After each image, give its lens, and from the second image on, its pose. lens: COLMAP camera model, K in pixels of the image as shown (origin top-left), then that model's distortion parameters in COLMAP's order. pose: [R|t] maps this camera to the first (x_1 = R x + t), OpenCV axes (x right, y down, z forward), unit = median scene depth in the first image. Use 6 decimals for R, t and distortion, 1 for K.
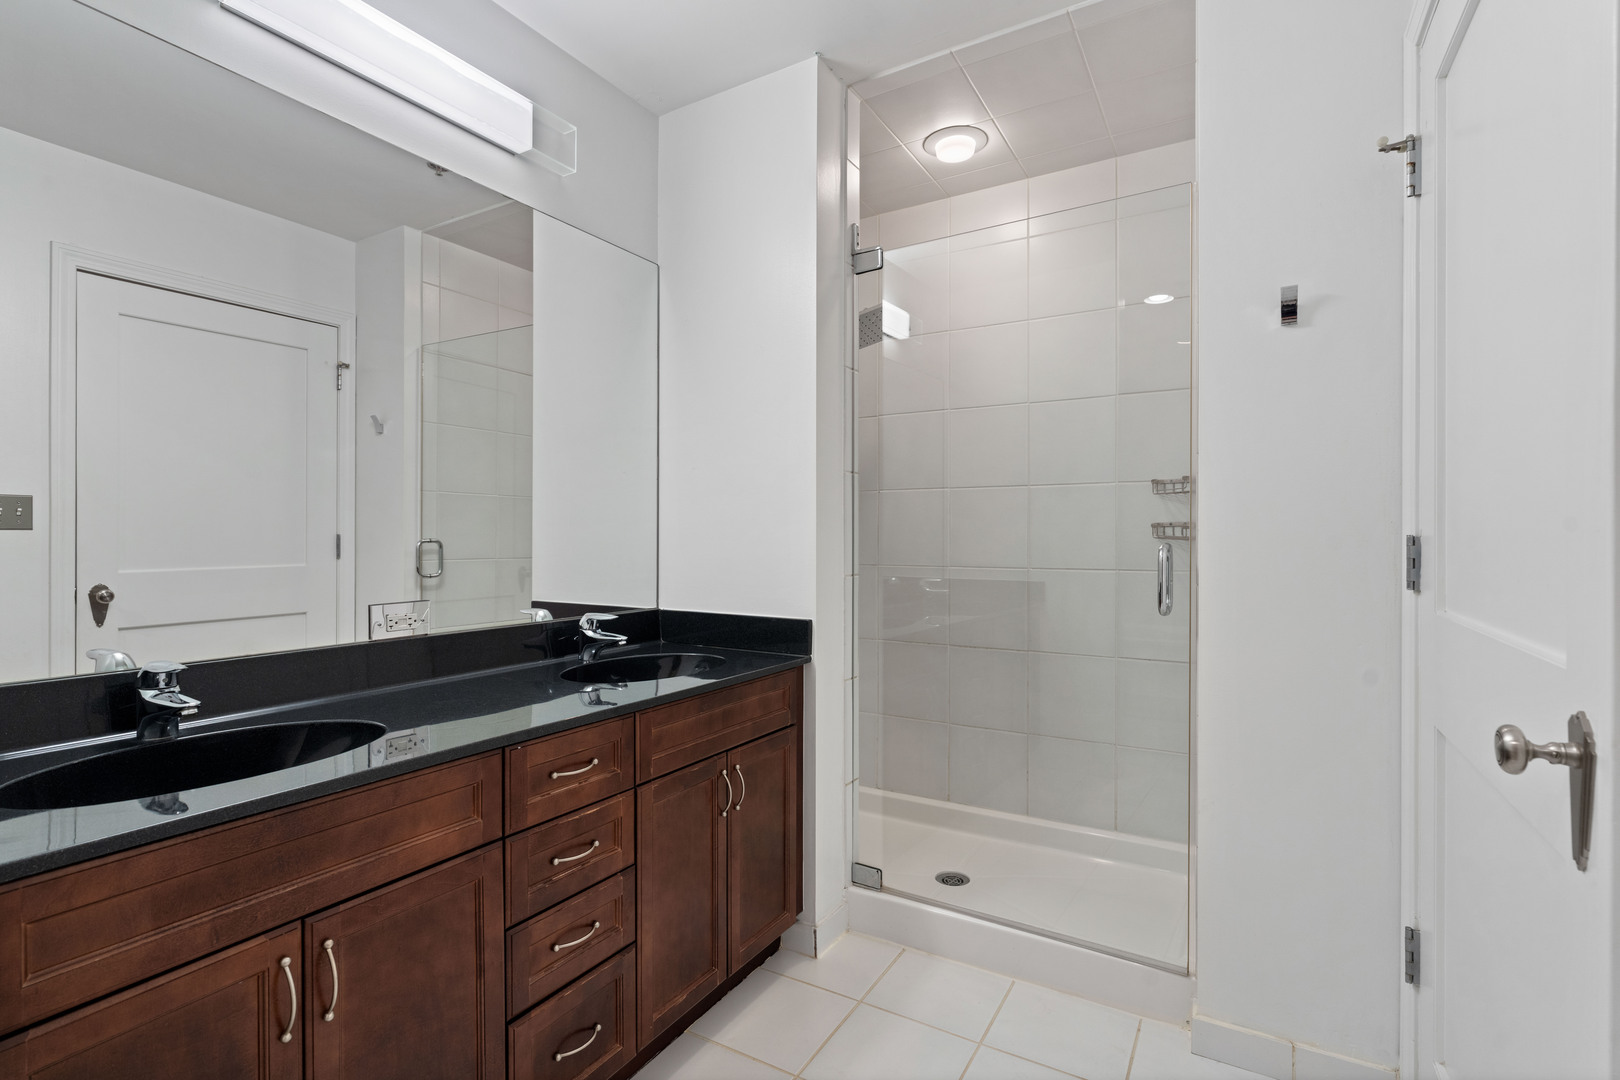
lens RADIAL K [[740.9, 0, 811.7], [0, 740.9, 546.3], [0, 0, 1]] dist [-0.005557, -0.000762]
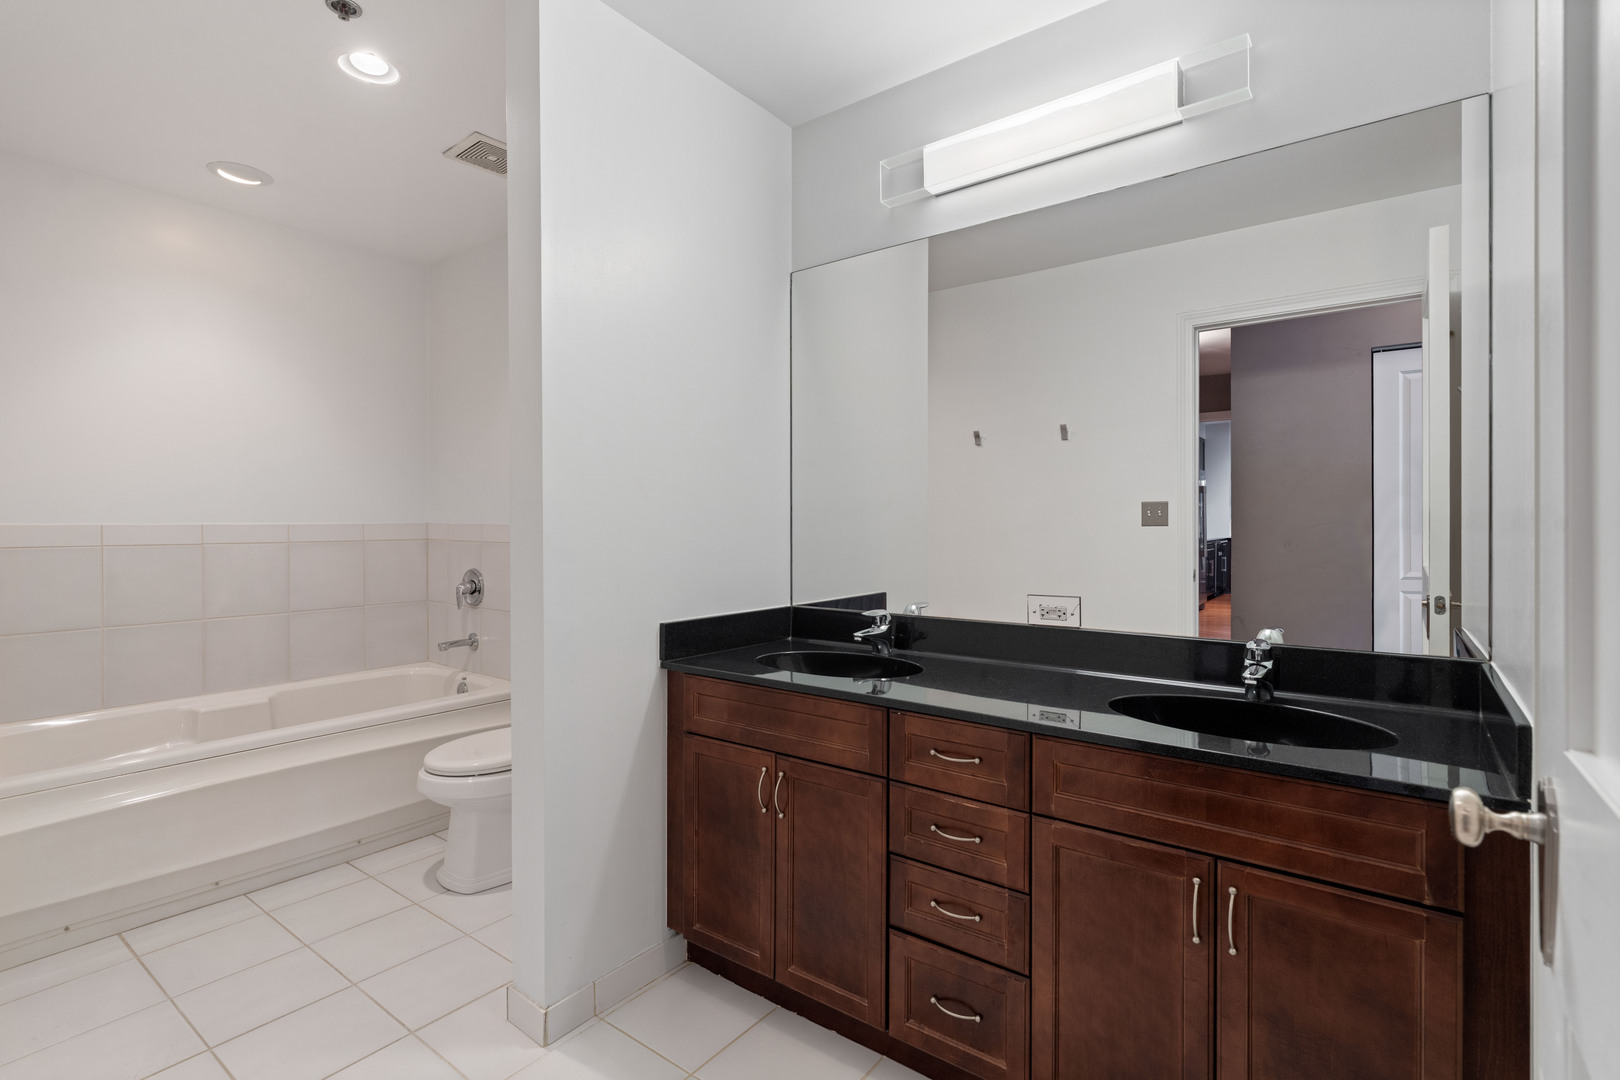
lens RADIAL K [[775.1, 0, 809.7], [0, 775.1, 526.9], [0, 0, 1]] dist [-0.006713, 0.000330]
pose [[-0.115912, 0.001934, -0.993258, 0.799991], [-0.004601, 0.999986, 0.002484, -0.038322], [0.993249, 0.004858, -0.115901, 0.874864]]
